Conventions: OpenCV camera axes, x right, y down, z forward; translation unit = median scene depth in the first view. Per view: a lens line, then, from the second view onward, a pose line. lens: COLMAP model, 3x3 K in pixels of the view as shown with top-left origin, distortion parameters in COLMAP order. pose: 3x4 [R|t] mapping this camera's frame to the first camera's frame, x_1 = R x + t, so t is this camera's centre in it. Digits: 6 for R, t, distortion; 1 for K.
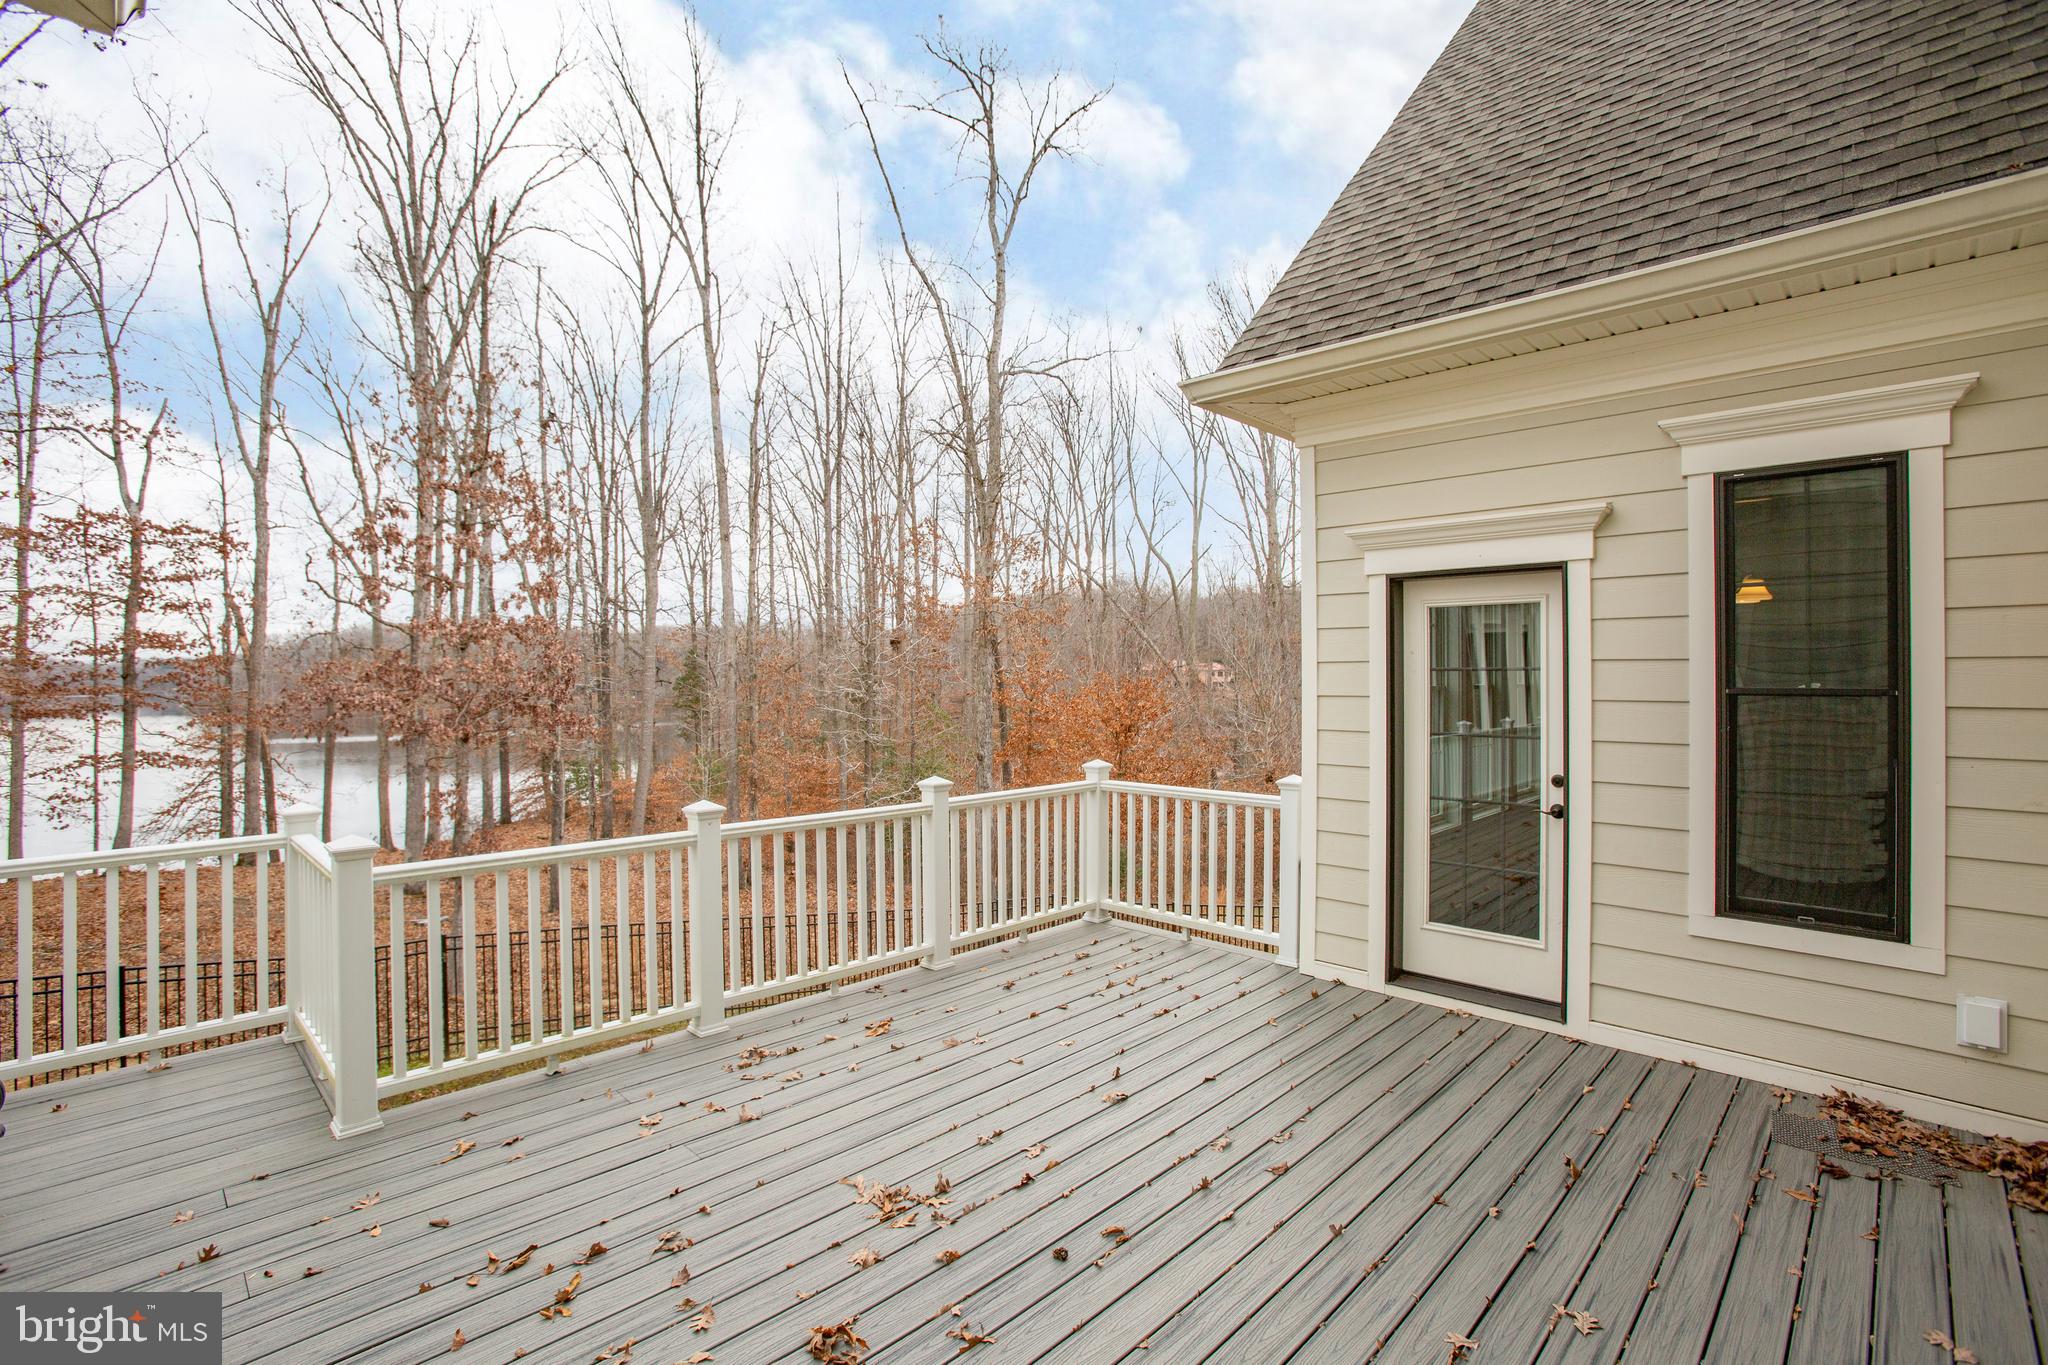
lens RADIAL K [[930.6, 0, 1024.0], [0, 930.6, 682.5], [0, 0, 1]] dist [-0.066003, 0.017975]
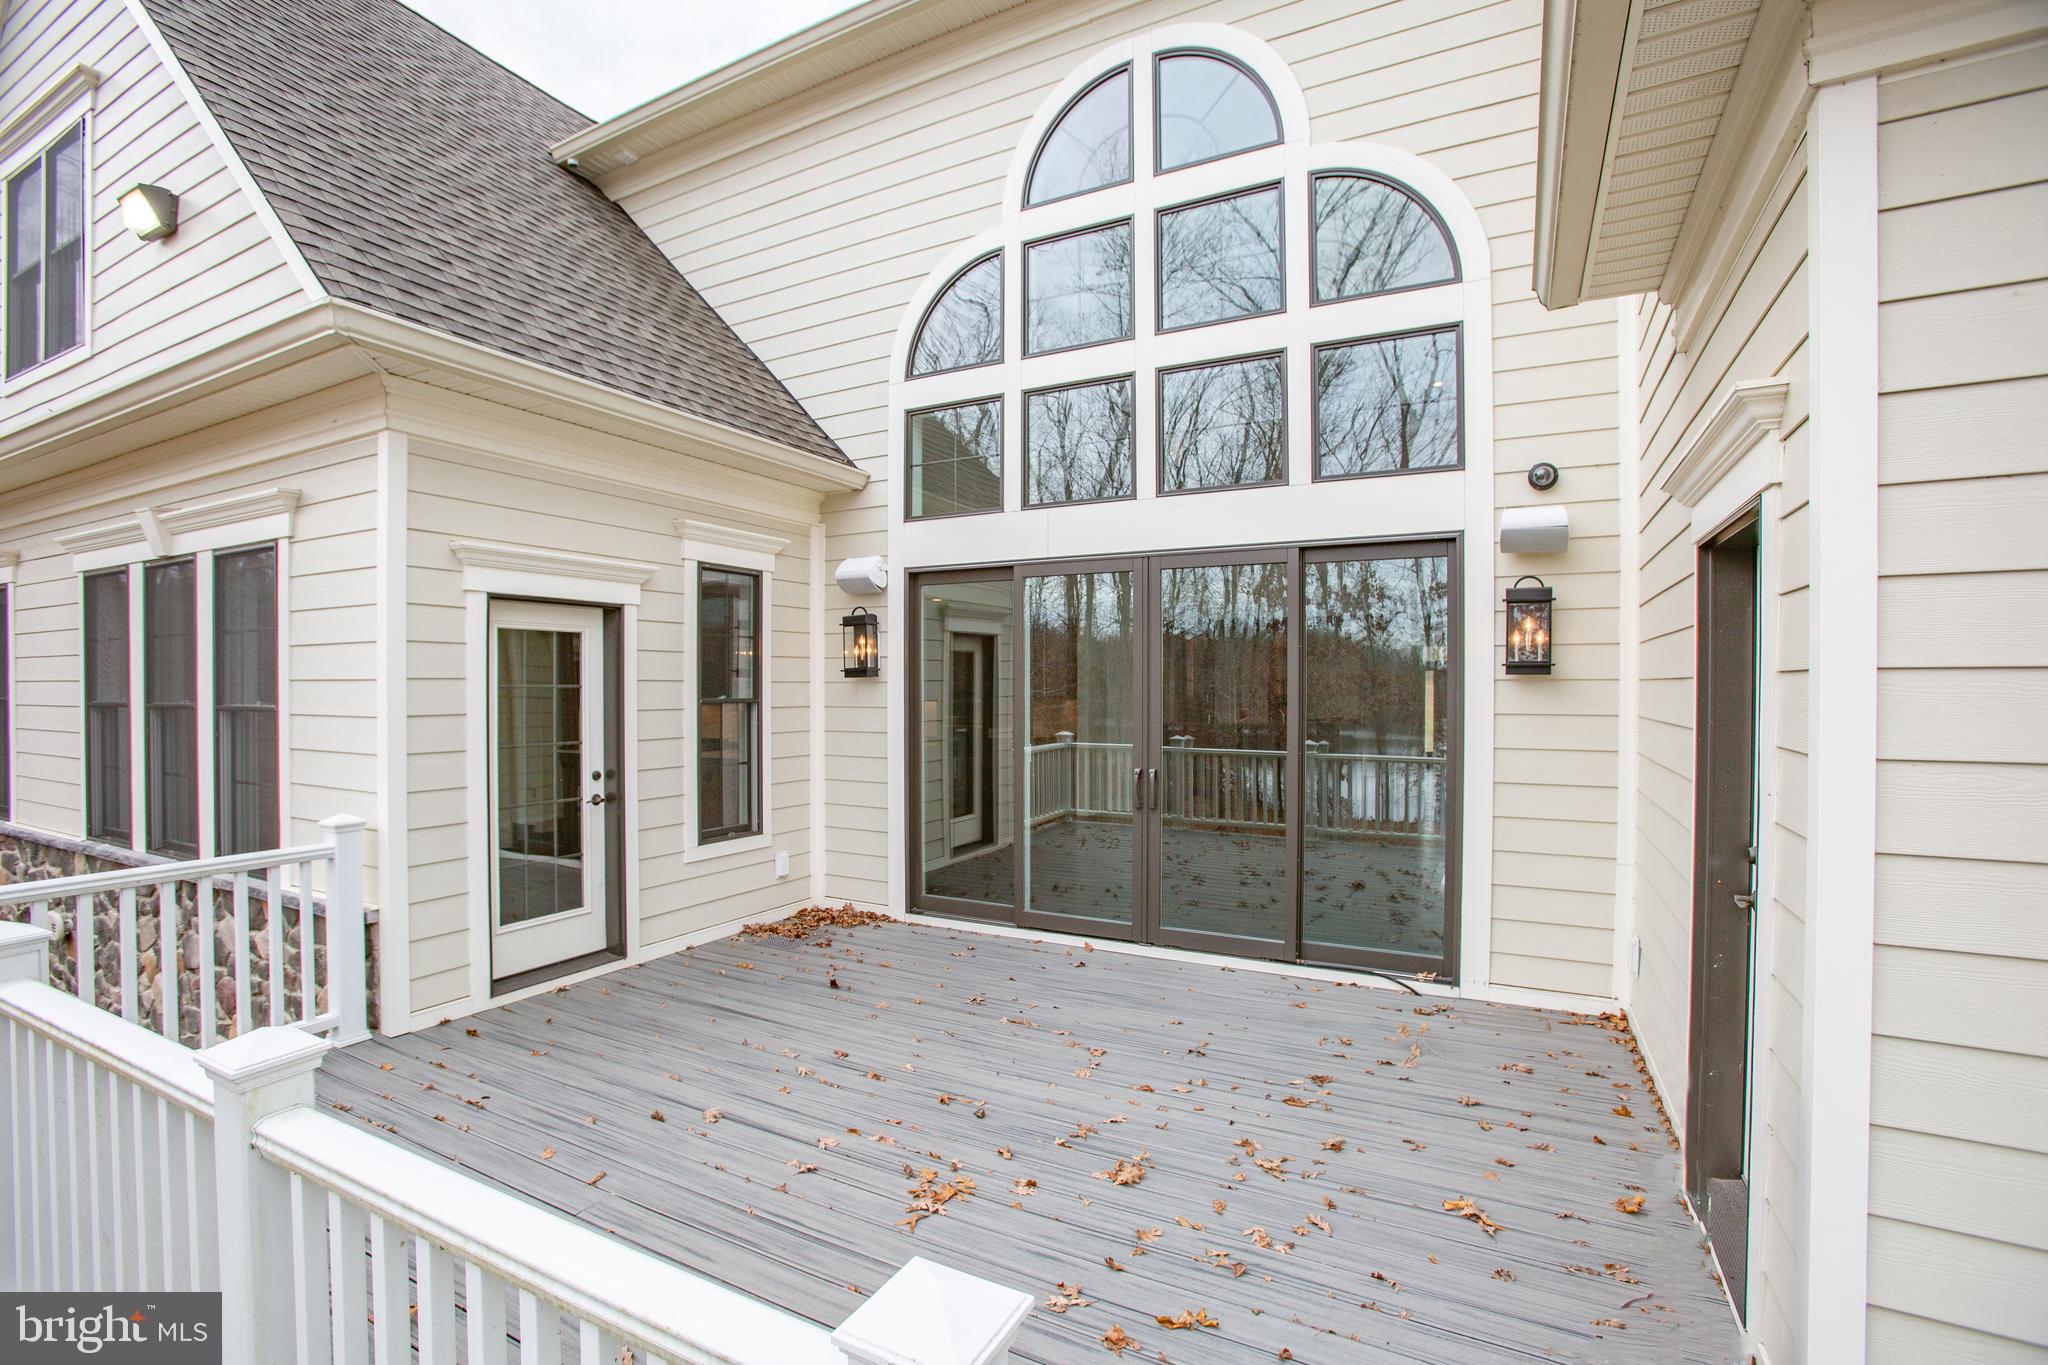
lens RADIAL K [[937.4, 0, 991.8], [0, 937.4, 690.0], [0, 0, 1]] dist [-0.069713, 0.020280]
pose [[-0.264451, -0.005708, 0.964382, -0.852969], [0.003556, 0.999970, 0.006894, -0.018400], [-0.964393, 0.005253, -0.264422, 0.868455]]
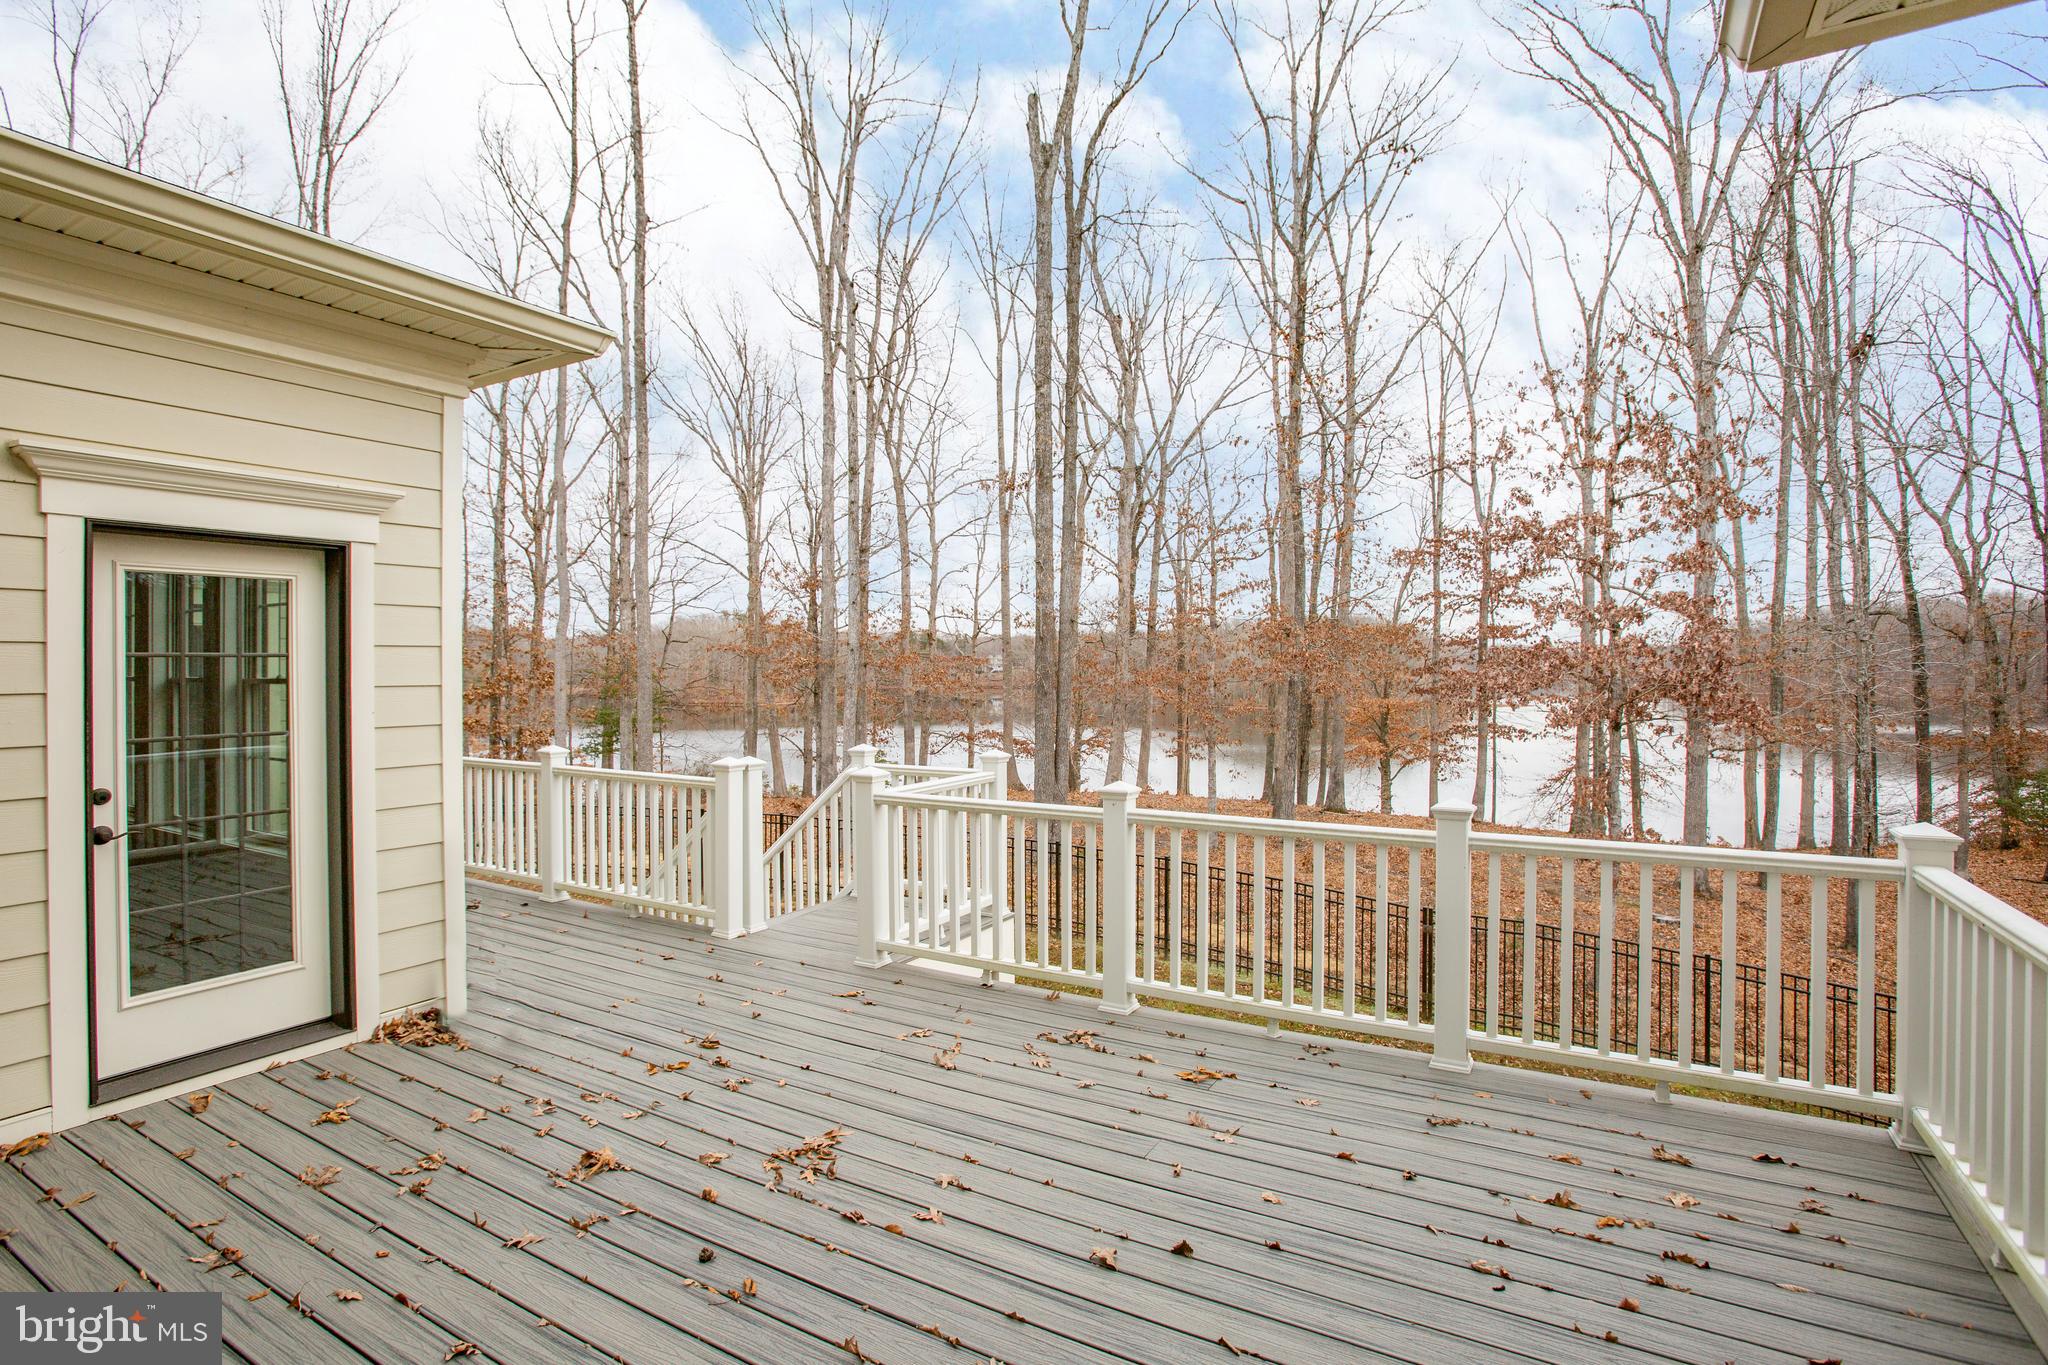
lens RADIAL K [[930.6, 0, 1024.0], [0, 930.6, 682.5], [0, 0, 1]] dist [-0.066003, 0.017975]
pose [[0.269021, 0.017797, -0.962970, 0.681106], [0.001630, 0.999819, 0.018934, -0.005096], [0.963133, -0.006663, 0.268944, 0.688421]]
